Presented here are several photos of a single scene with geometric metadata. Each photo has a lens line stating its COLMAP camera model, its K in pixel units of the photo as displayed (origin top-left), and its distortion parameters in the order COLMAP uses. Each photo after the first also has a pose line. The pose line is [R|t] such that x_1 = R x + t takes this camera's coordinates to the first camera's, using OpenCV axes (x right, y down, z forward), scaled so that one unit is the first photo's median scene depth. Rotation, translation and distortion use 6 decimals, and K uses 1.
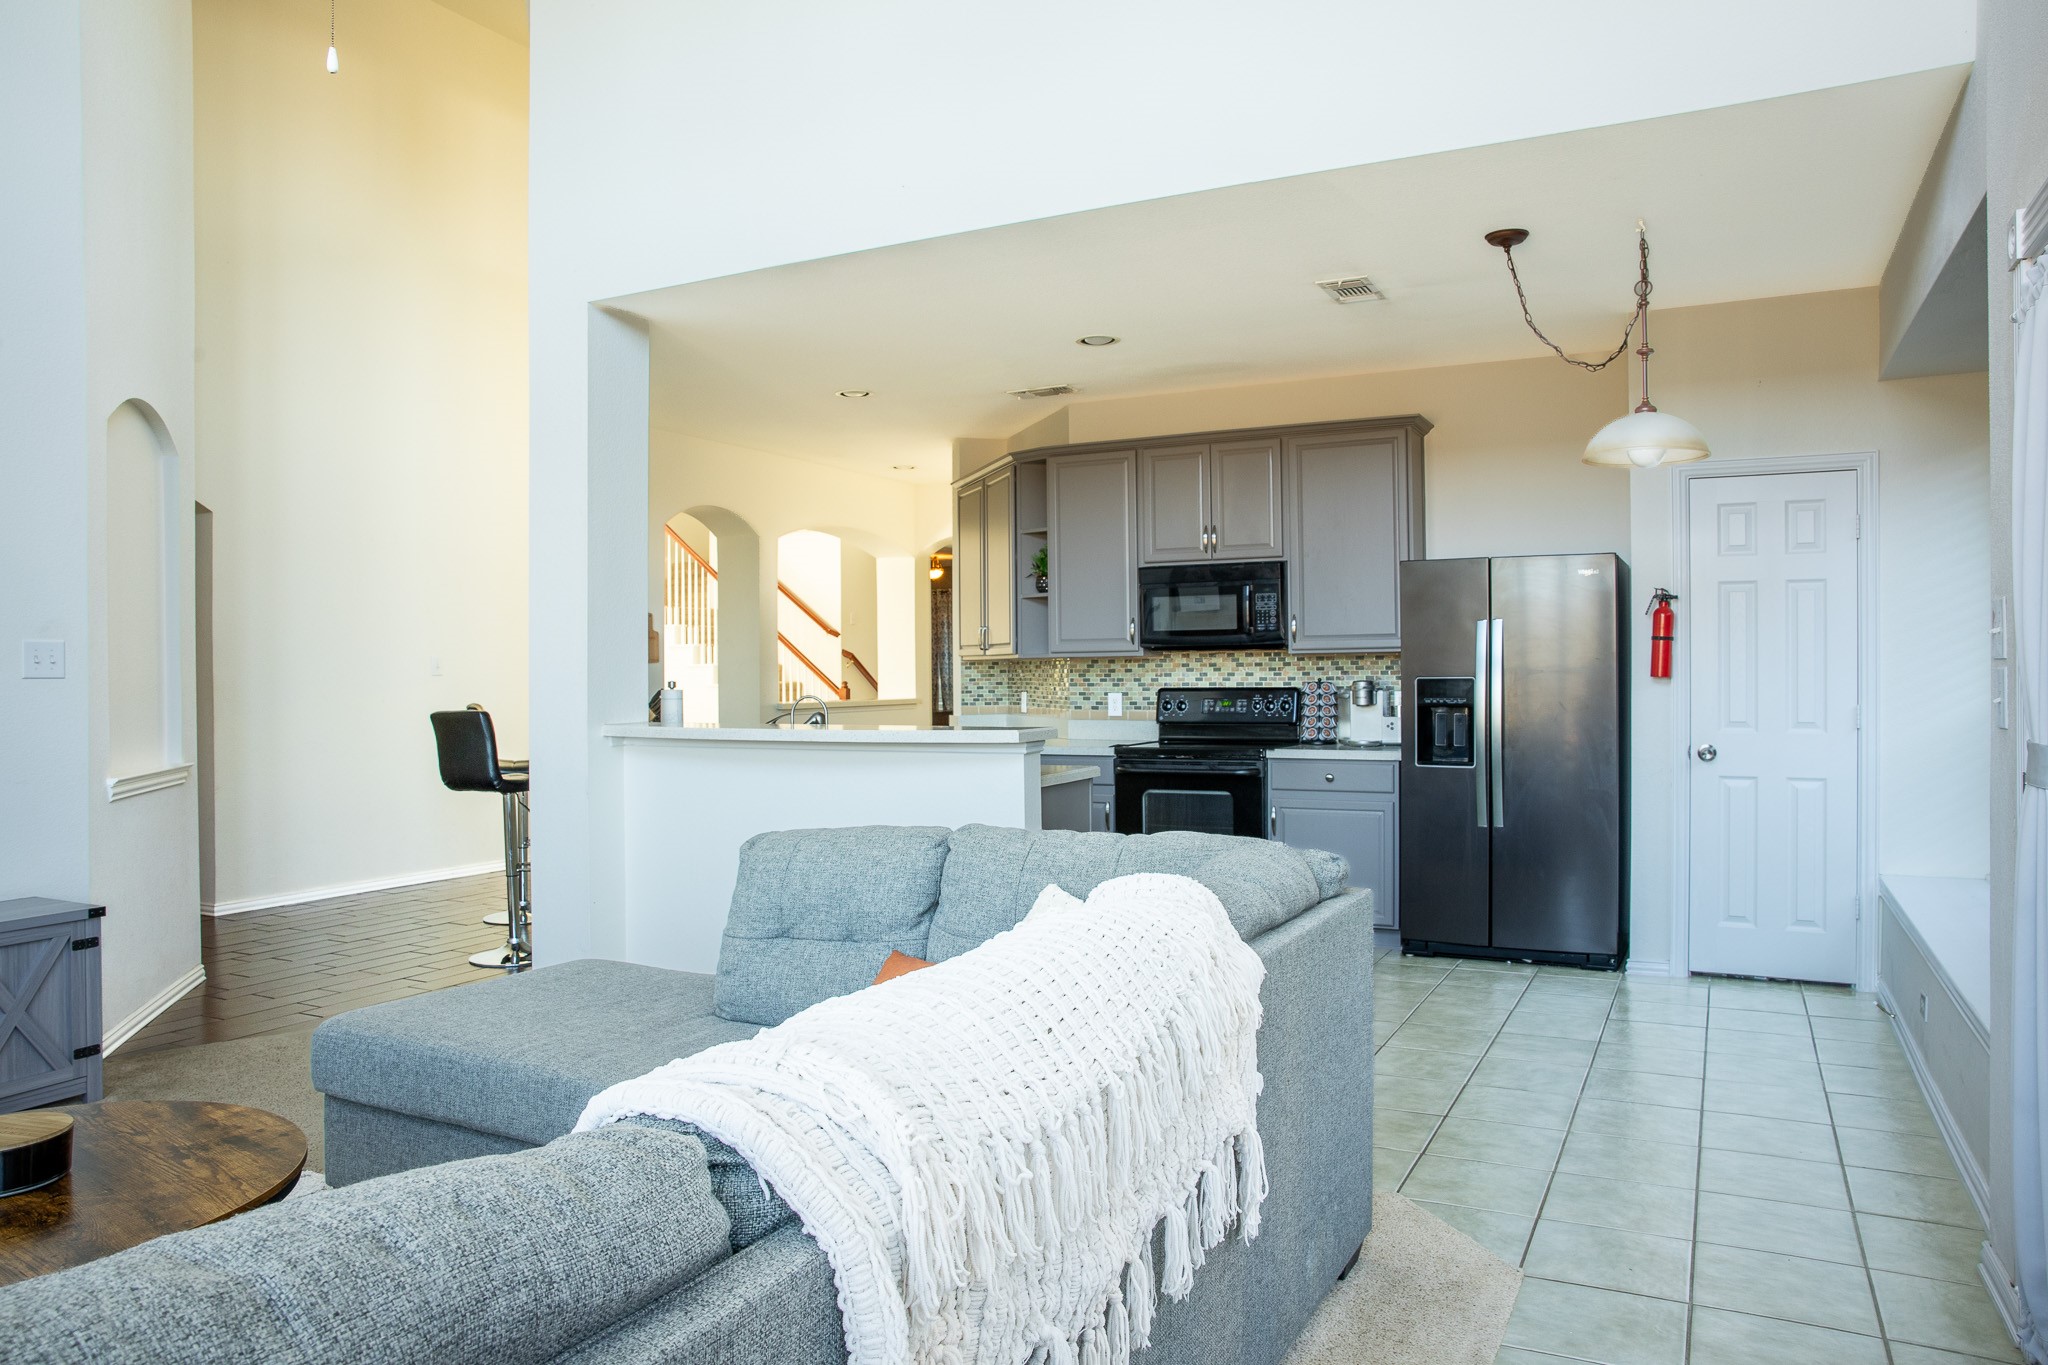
lens RADIAL K [[1391.5, 0, 1024.0], [0, 1391.5, 682.5], [0, 0, 1]] dist [-0.115656, 0.094009]
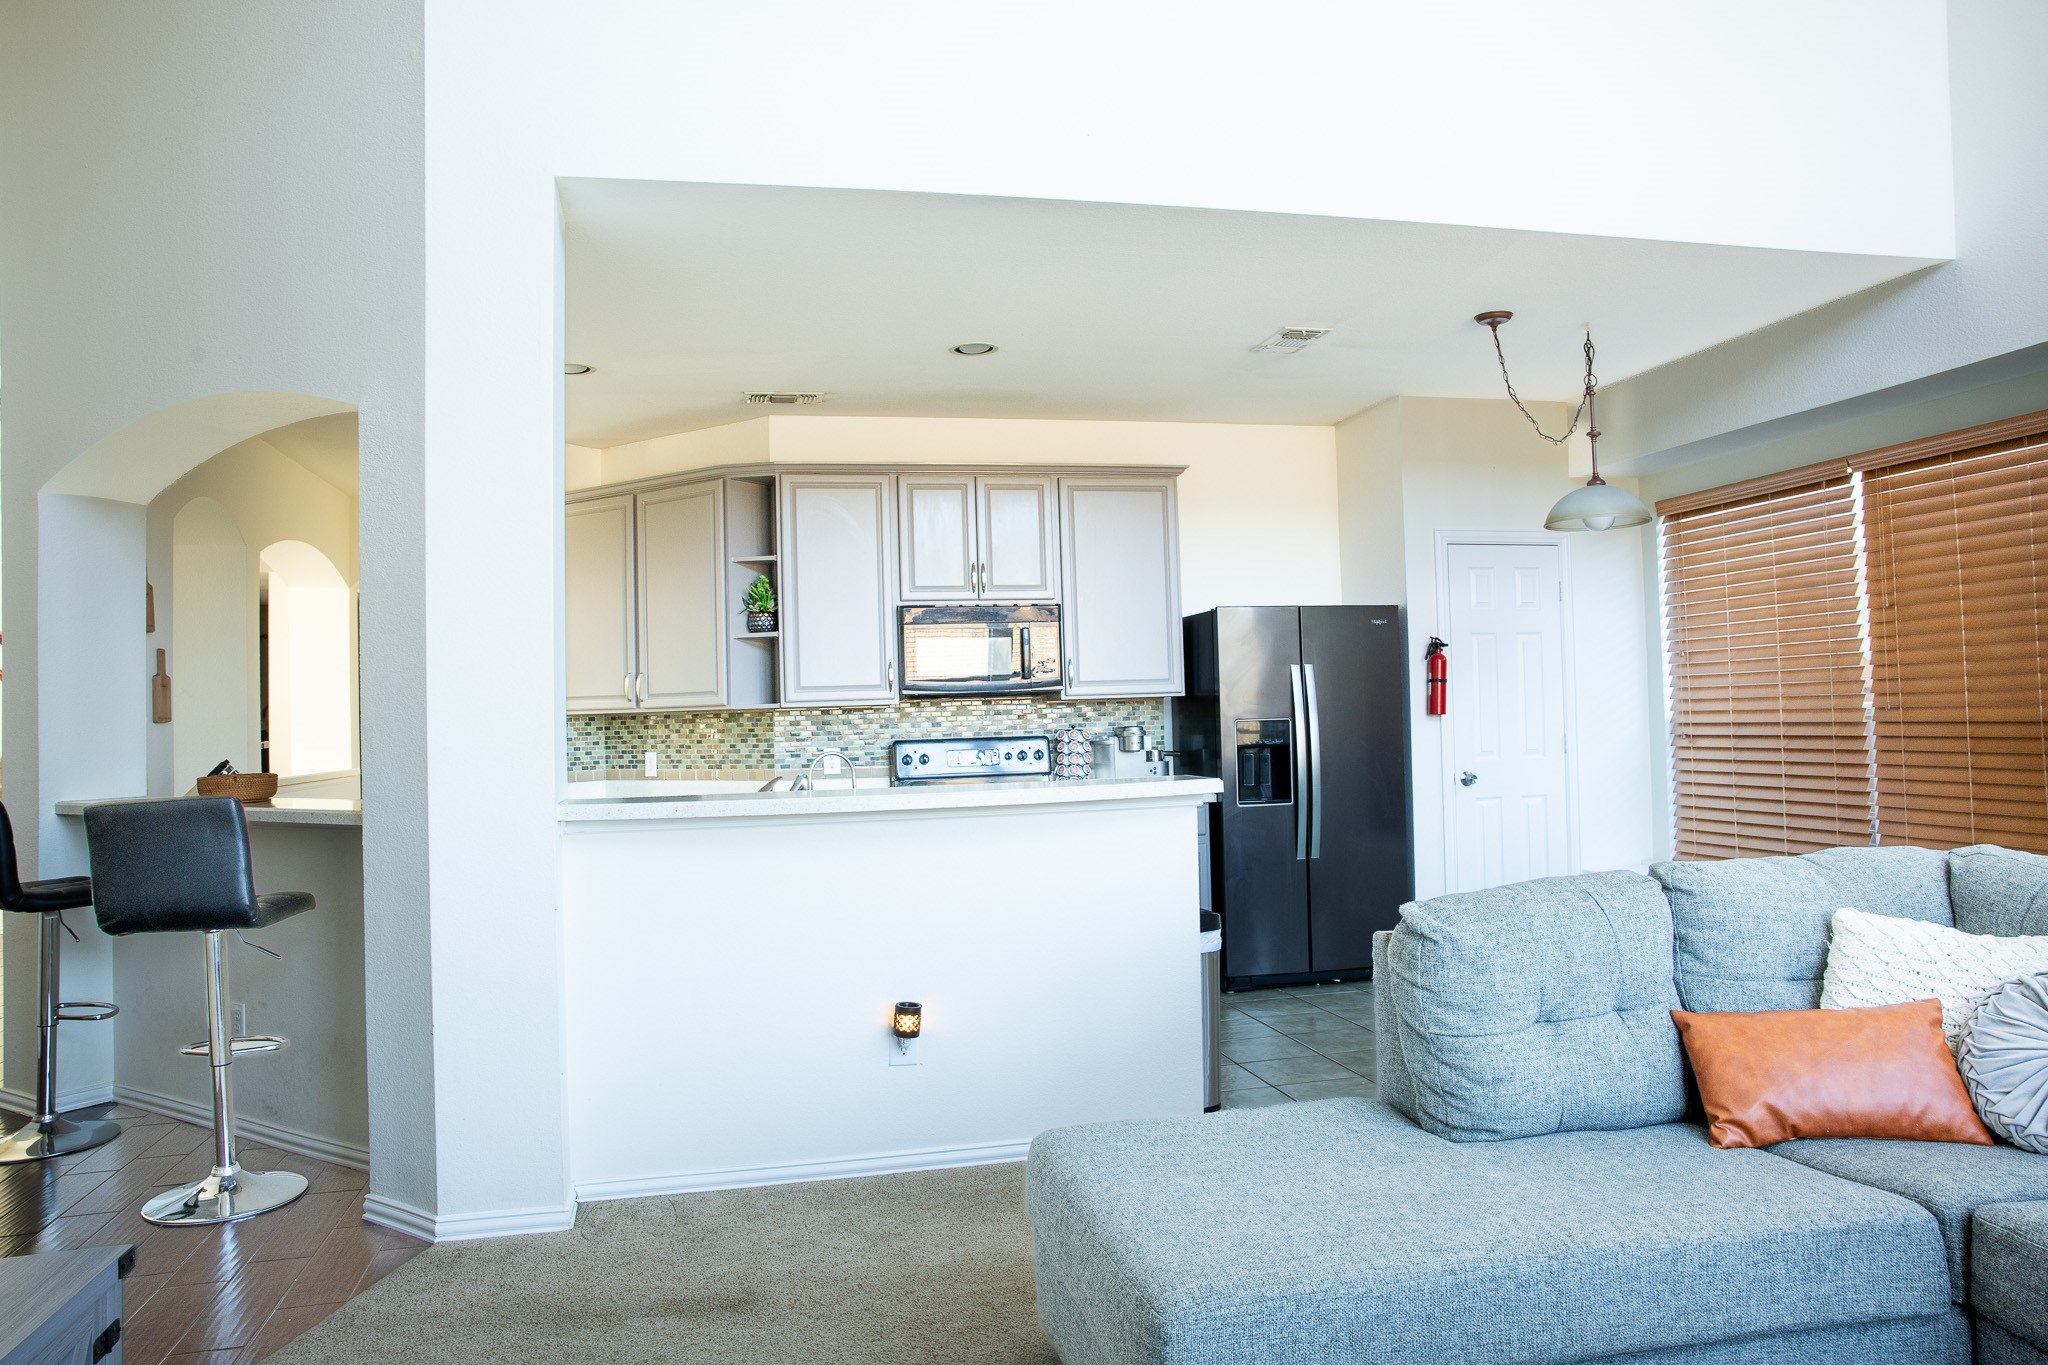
lens RADIAL K [[1391.5, 0, 1024.0], [0, 1391.5, 682.5], [0, 0, 1]] dist [-0.115656, 0.094009]
pose [[0.764598, 0.002724, 0.644502, -0.450055], [0.027244, 0.998961, -0.036544, 0.001766], [-0.643932, 0.045500, 0.763729, 0.275315]]
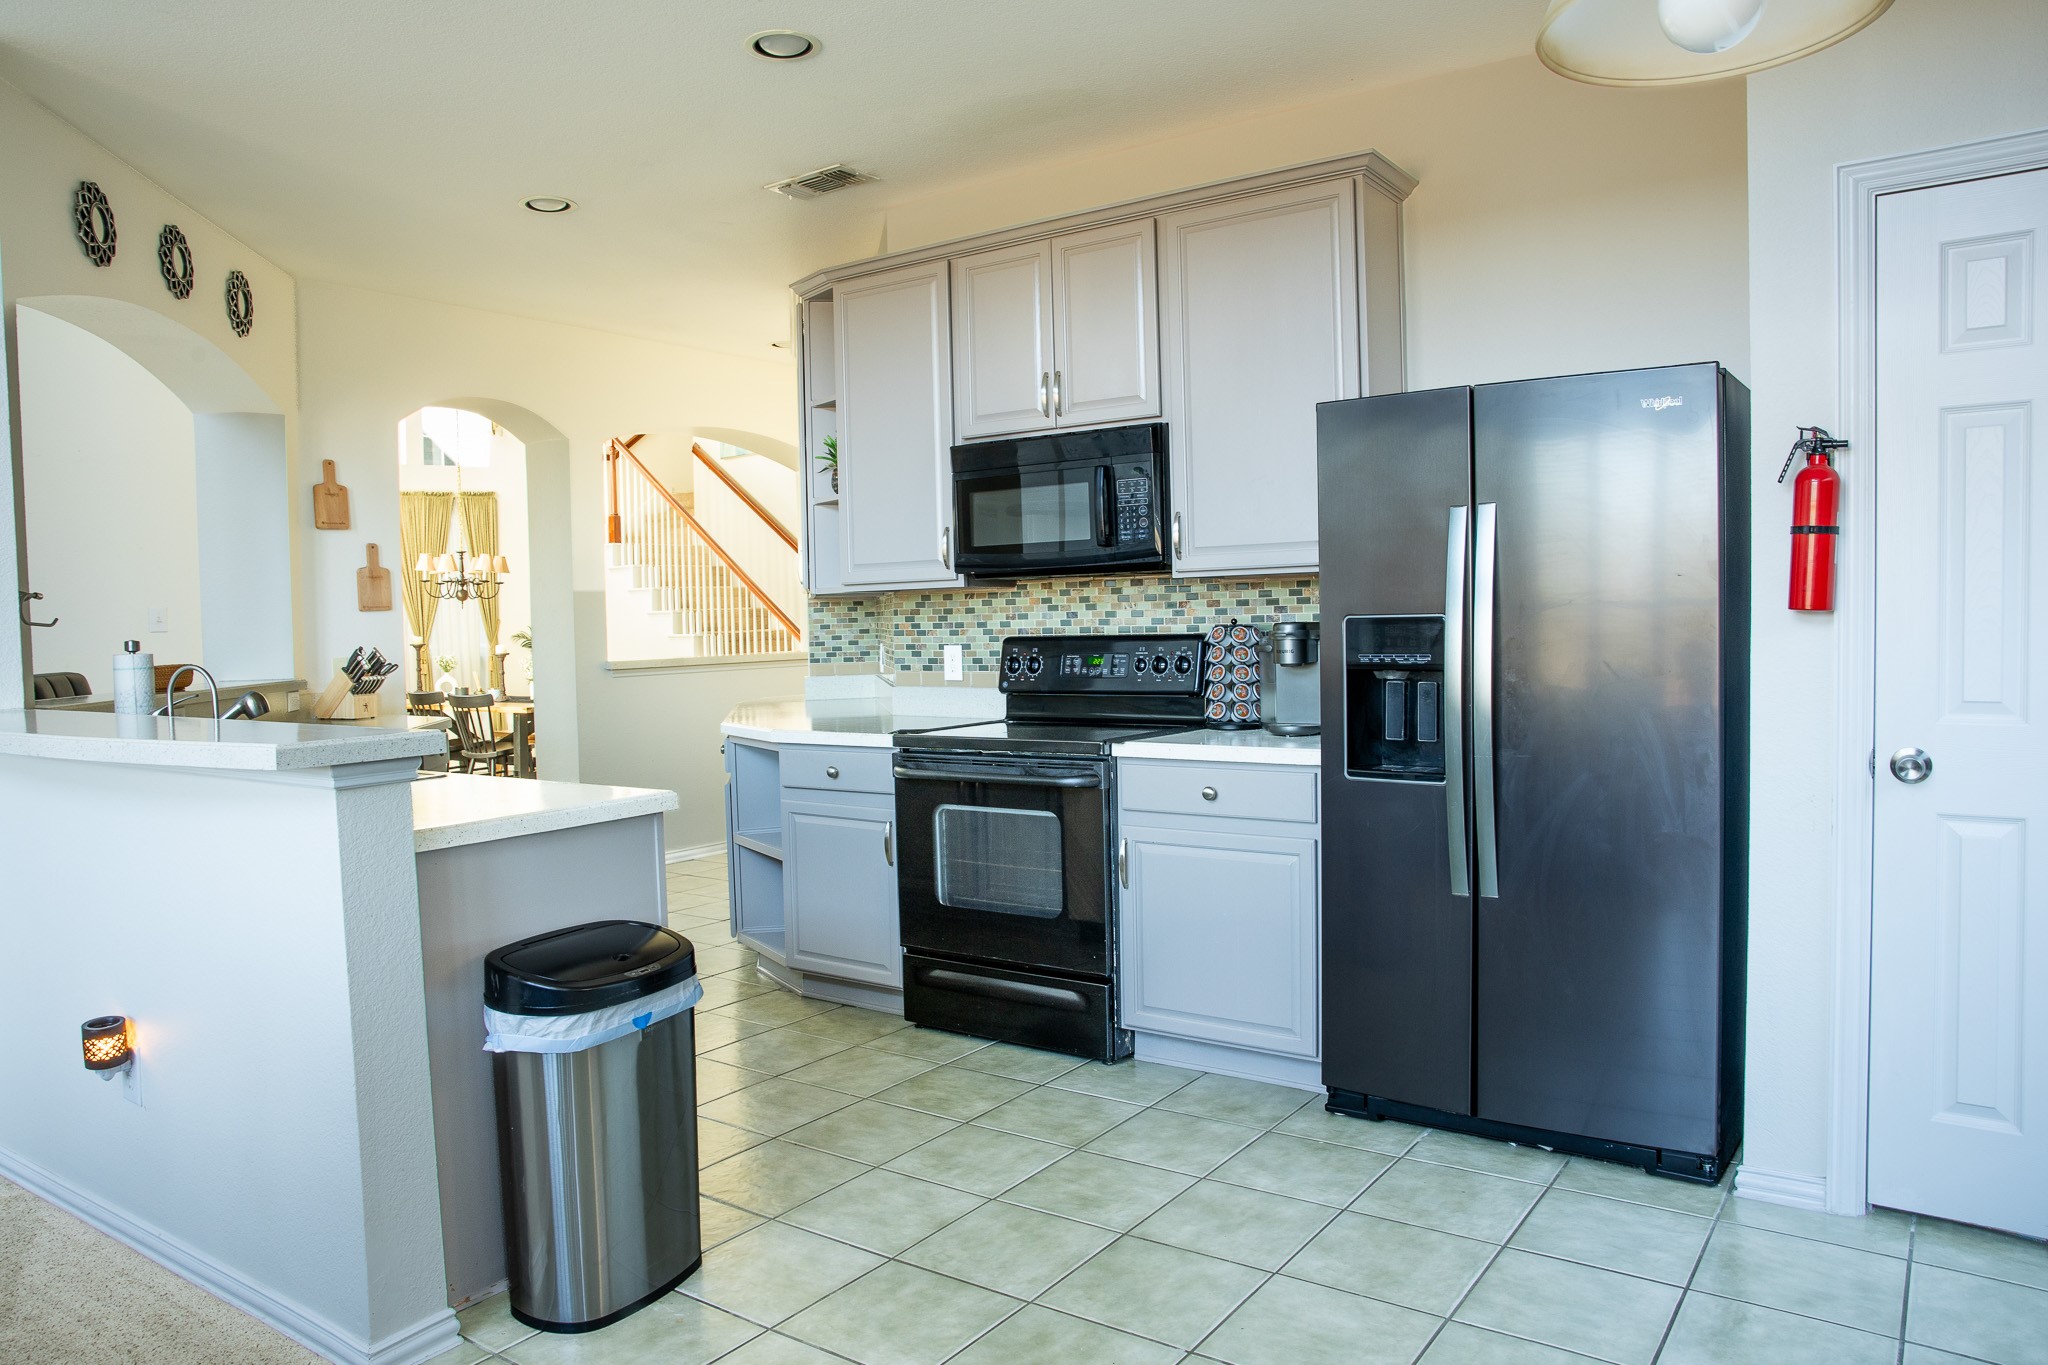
lens RADIAL K [[1391.5, 0, 1024.0], [0, 1391.5, 682.5], [0, 0, 1]] dist [-0.115656, 0.094009]
pose [[0.990093, -0.007428, -0.140215, 0.210036], [0.013225, 0.999094, 0.040459, -0.001040], [0.139787, -0.041913, 0.989294, 0.393925]]
